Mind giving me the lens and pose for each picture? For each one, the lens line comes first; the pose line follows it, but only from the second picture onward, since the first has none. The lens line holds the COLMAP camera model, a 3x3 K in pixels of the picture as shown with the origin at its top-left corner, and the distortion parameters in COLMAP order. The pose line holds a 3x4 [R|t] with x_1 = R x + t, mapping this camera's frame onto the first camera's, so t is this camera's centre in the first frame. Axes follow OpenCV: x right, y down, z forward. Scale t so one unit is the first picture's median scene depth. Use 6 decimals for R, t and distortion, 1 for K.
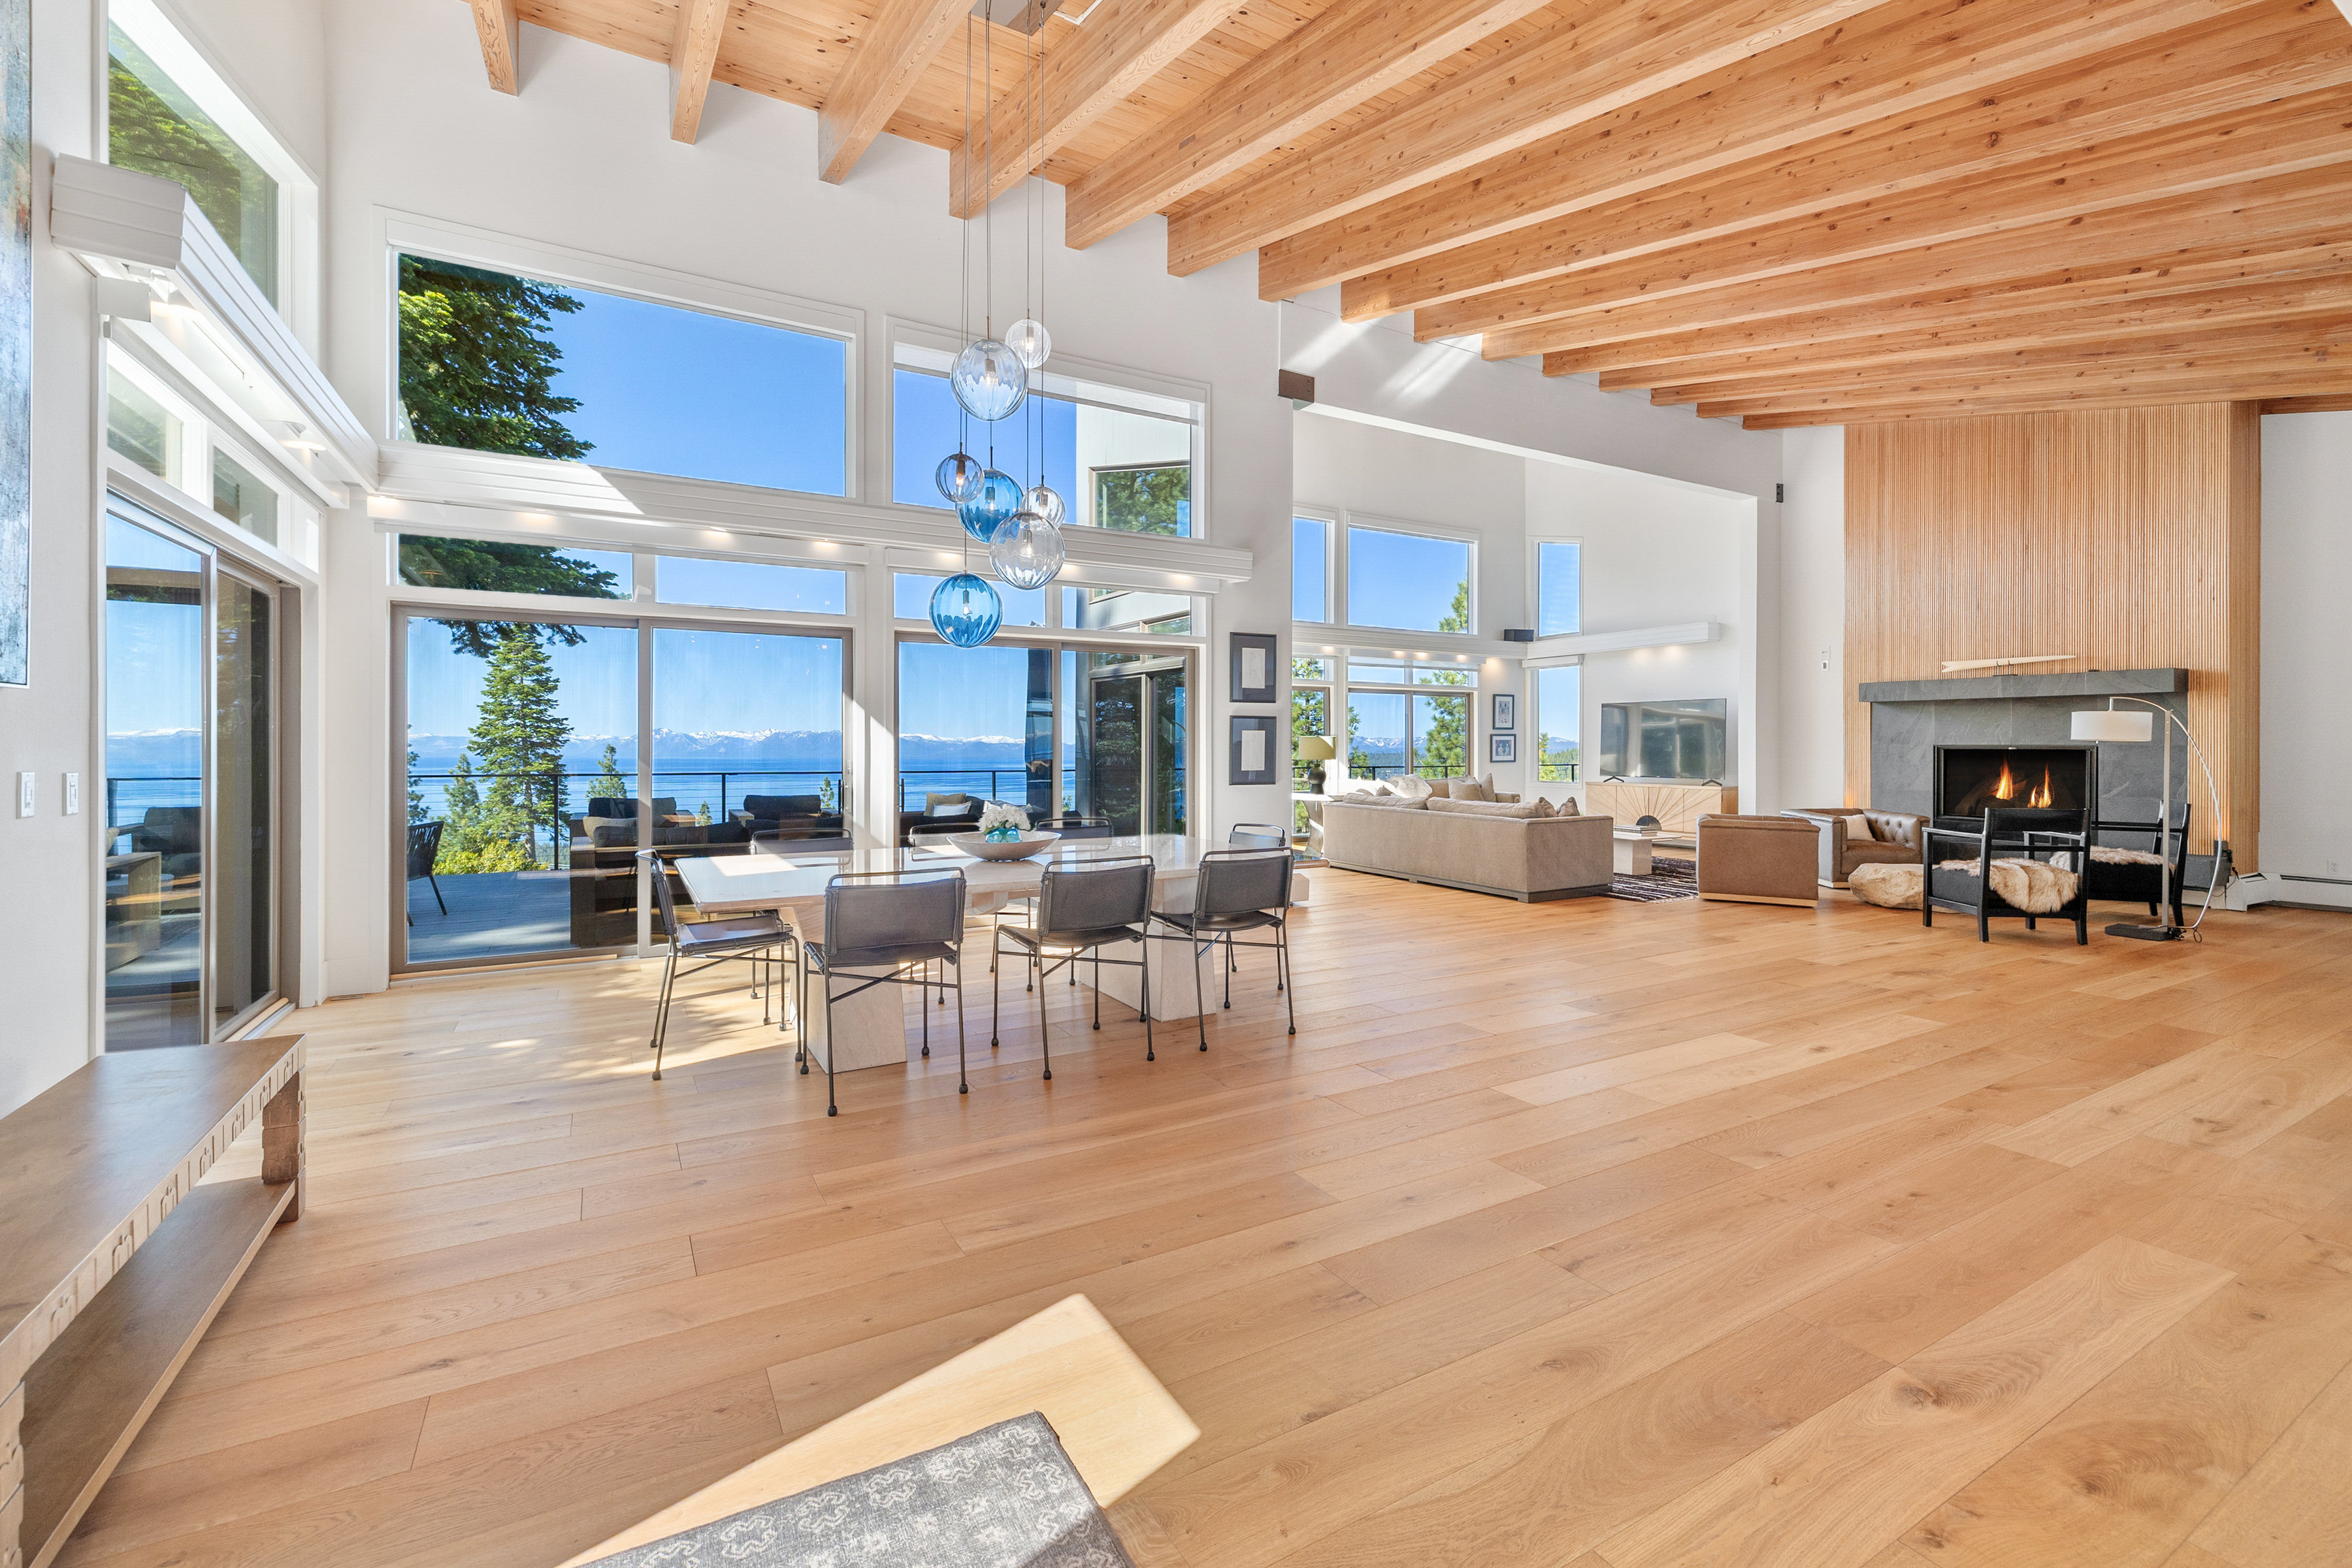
lens RADIAL K [[1001.9, 0, 1167.1], [0, 1001.9, 753.6], [0, 0, 1]] dist [0.006985, -0.000571]
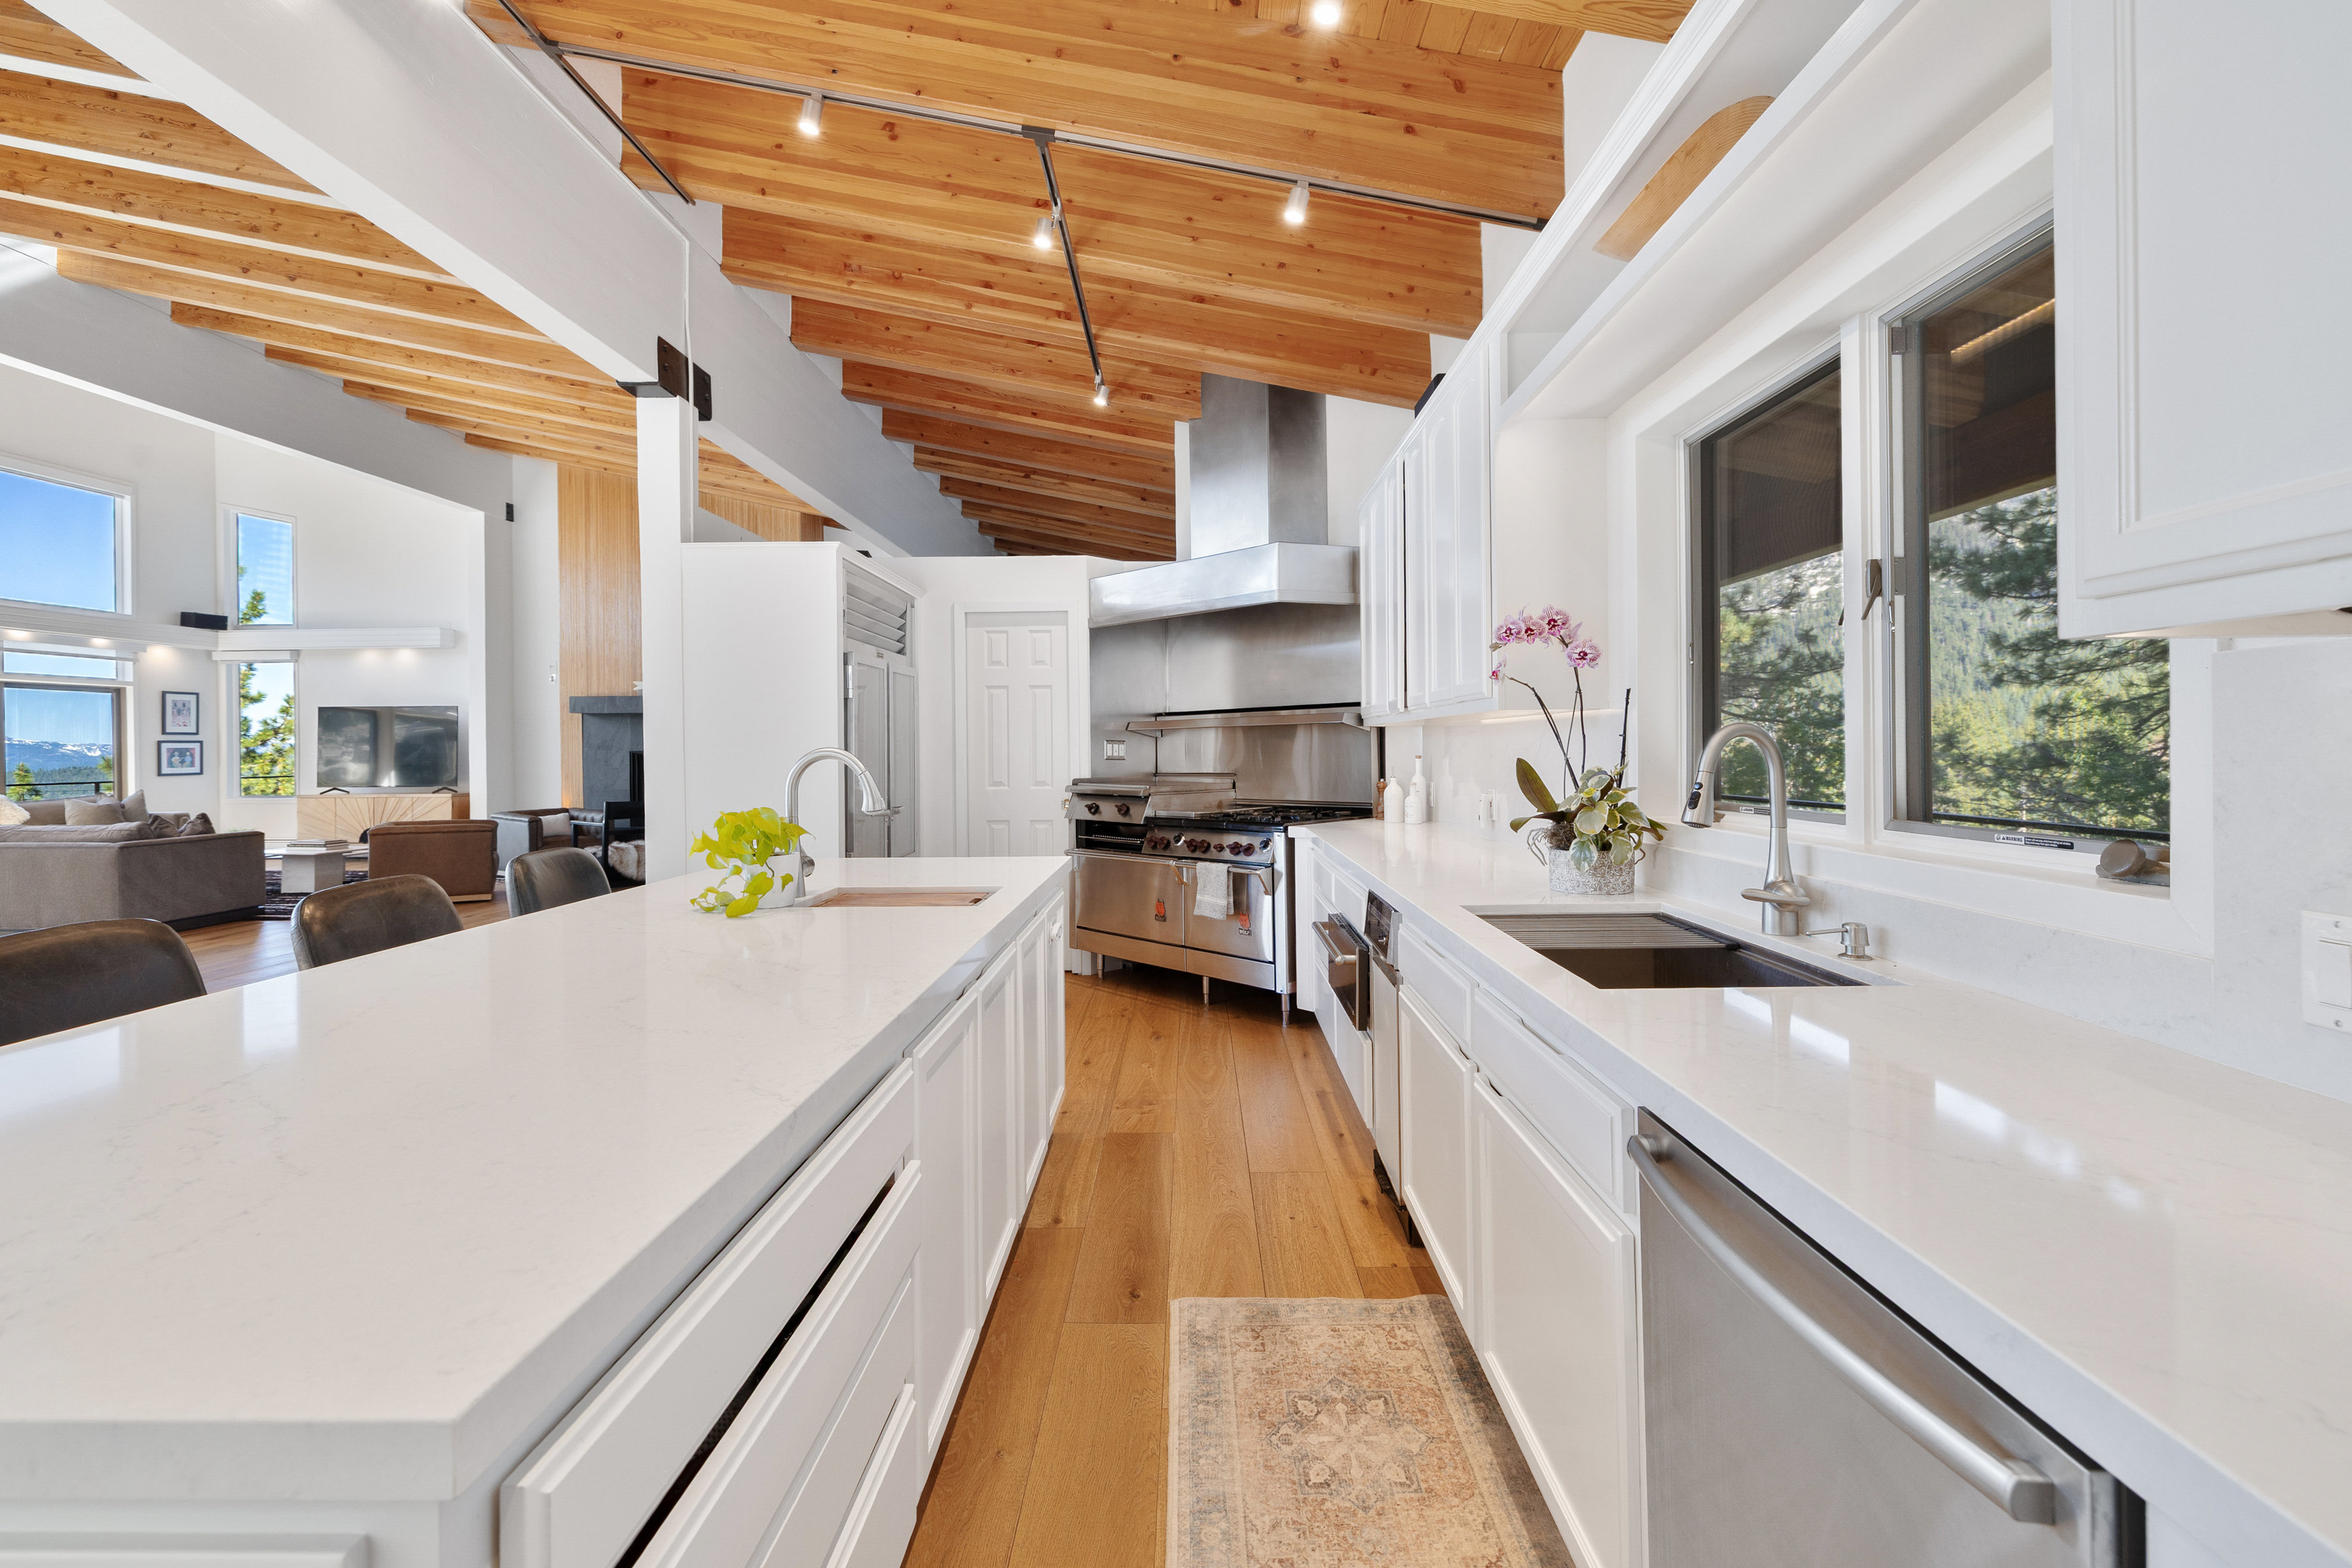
lens RADIAL K [[1001.9, 0, 1169.5], [0, 1001.9, 744.8], [0, 0, 1]] dist [0.006985, -0.000571]
pose [[0.517038, -0.003017, 0.855957, 0.079514], [0.015555, 0.999862, -0.005872, 0.001837], [-0.855821, 0.016351, 0.517013, -0.173061]]
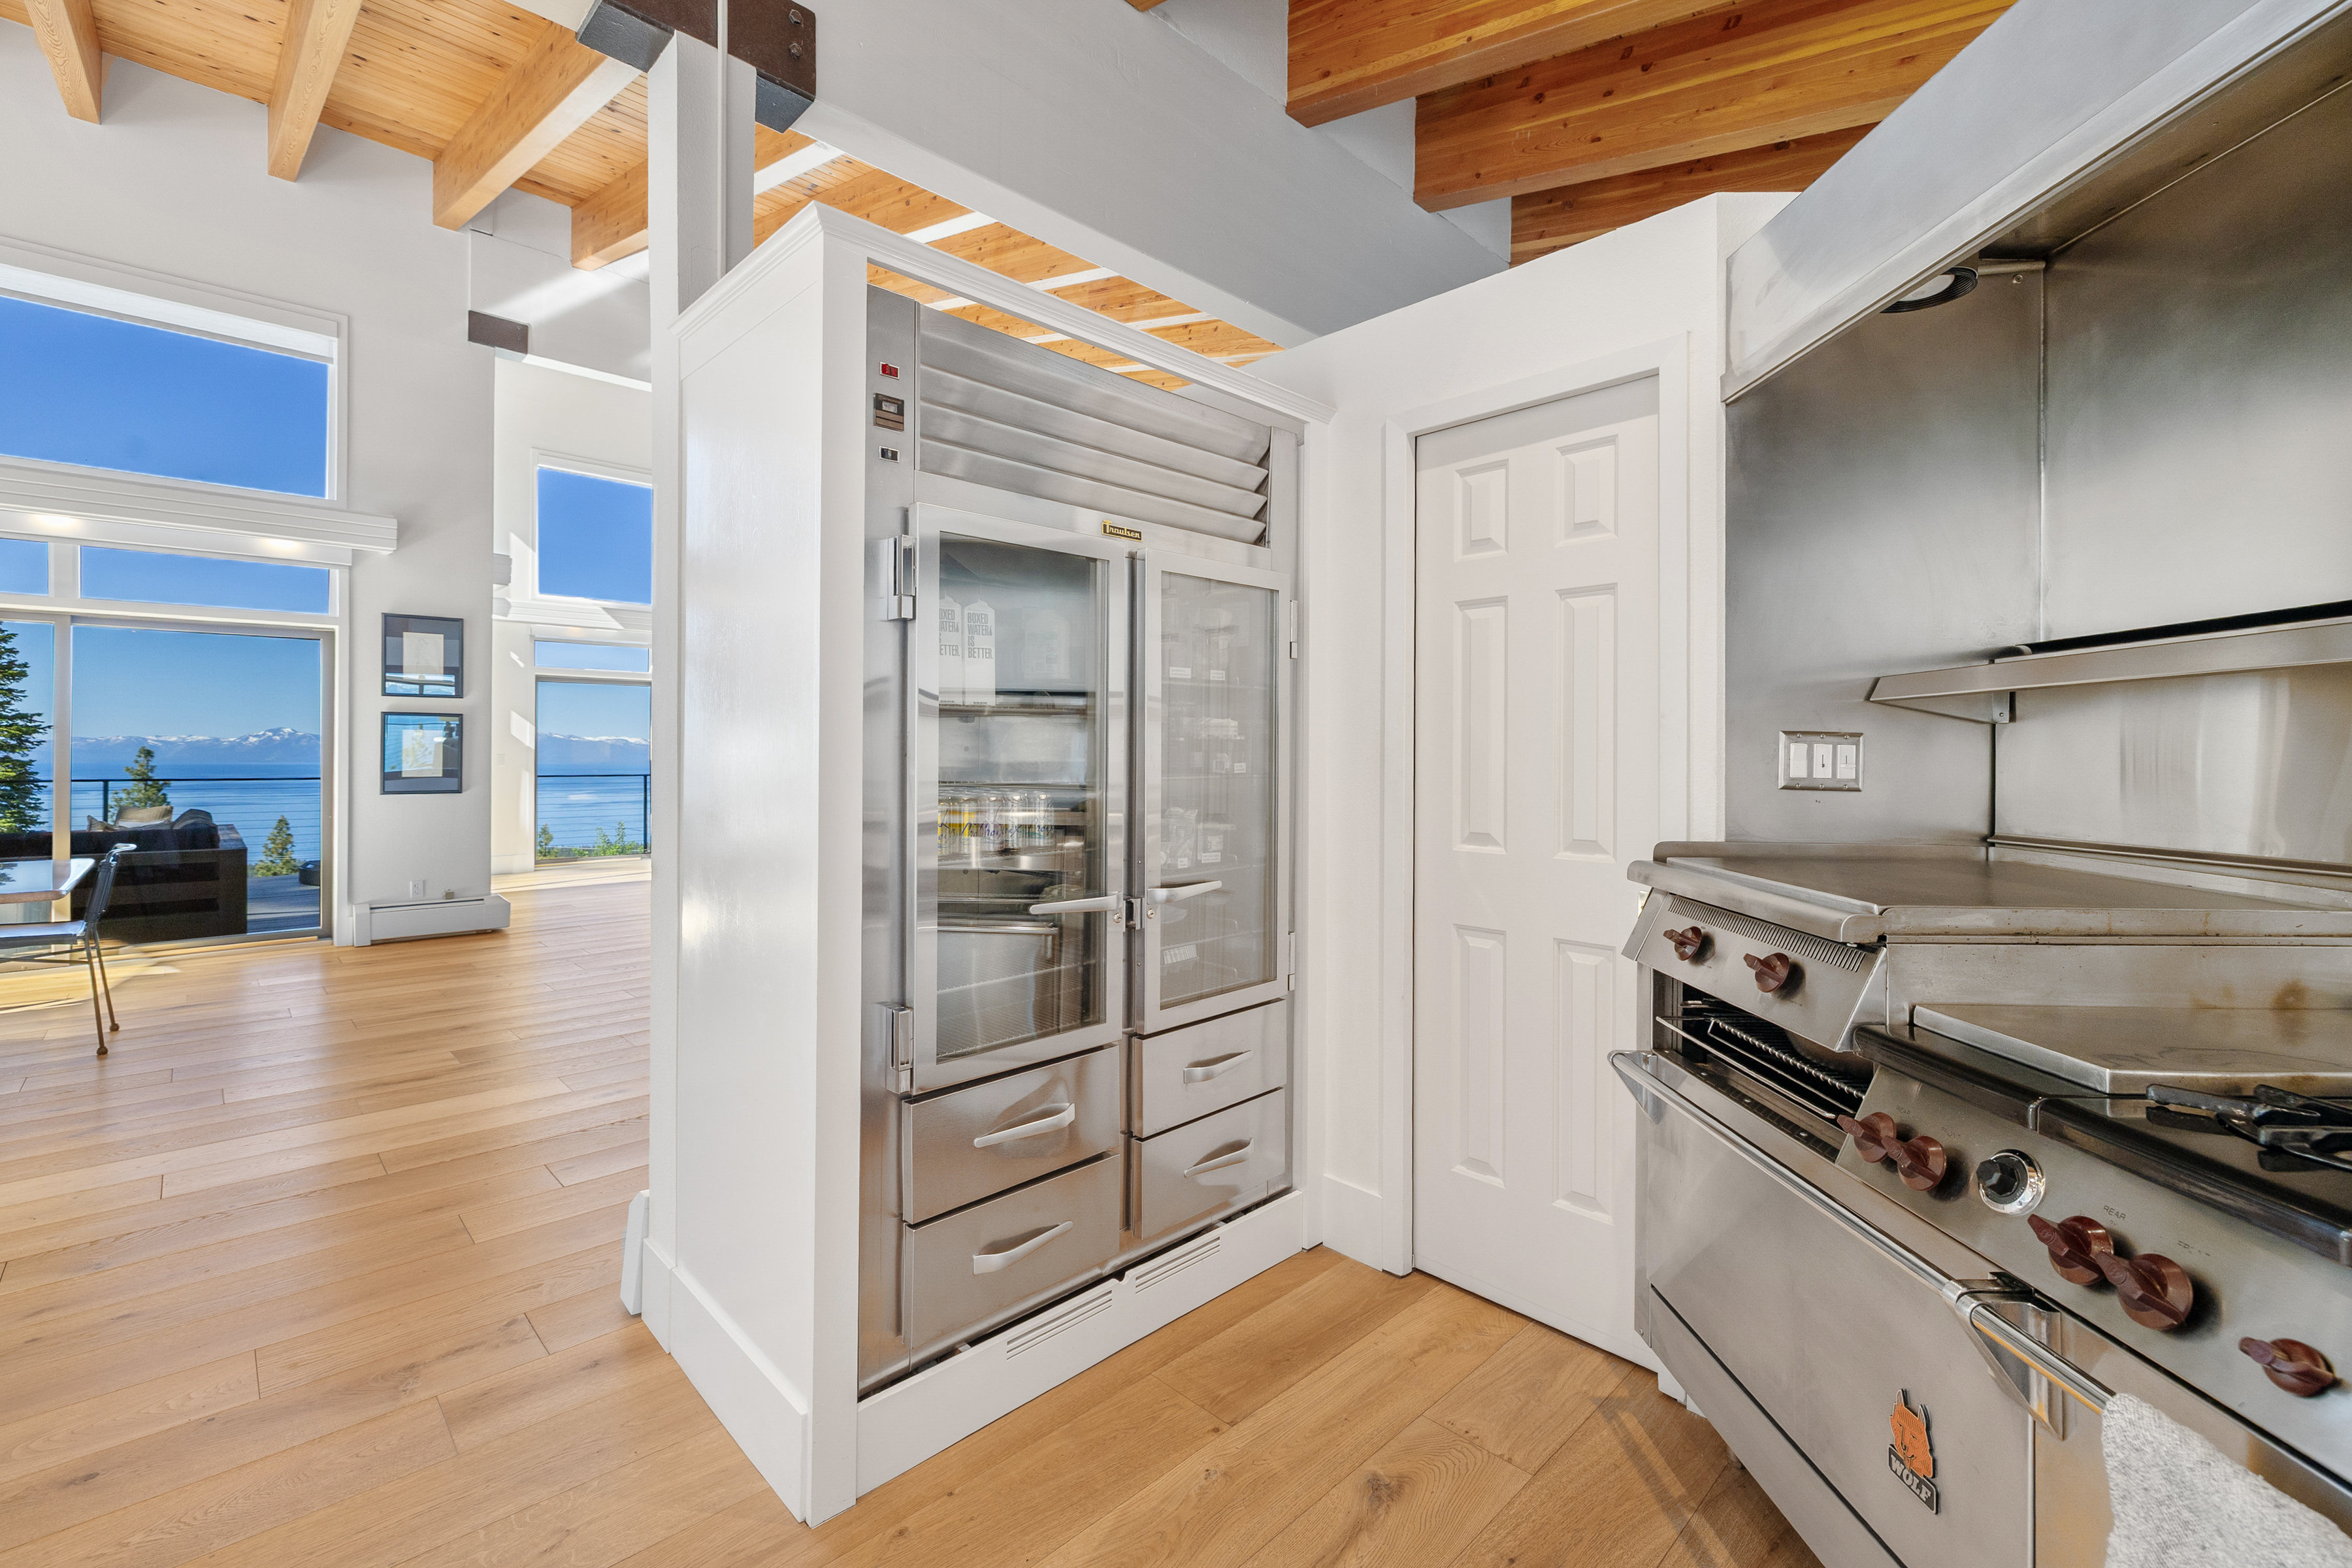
lens RADIAL K [[1001.9, 0, 1170.7], [0, 1001.9, 766.4], [0, 0, 1]] dist [0.006985, -0.000571]
pose [[0.967911, 0.001817, 0.251286, 0.416051], [-0.003076, 0.999985, 0.004617, 0.001340], [-0.251273, -0.005242, 0.967902, 0.012037]]
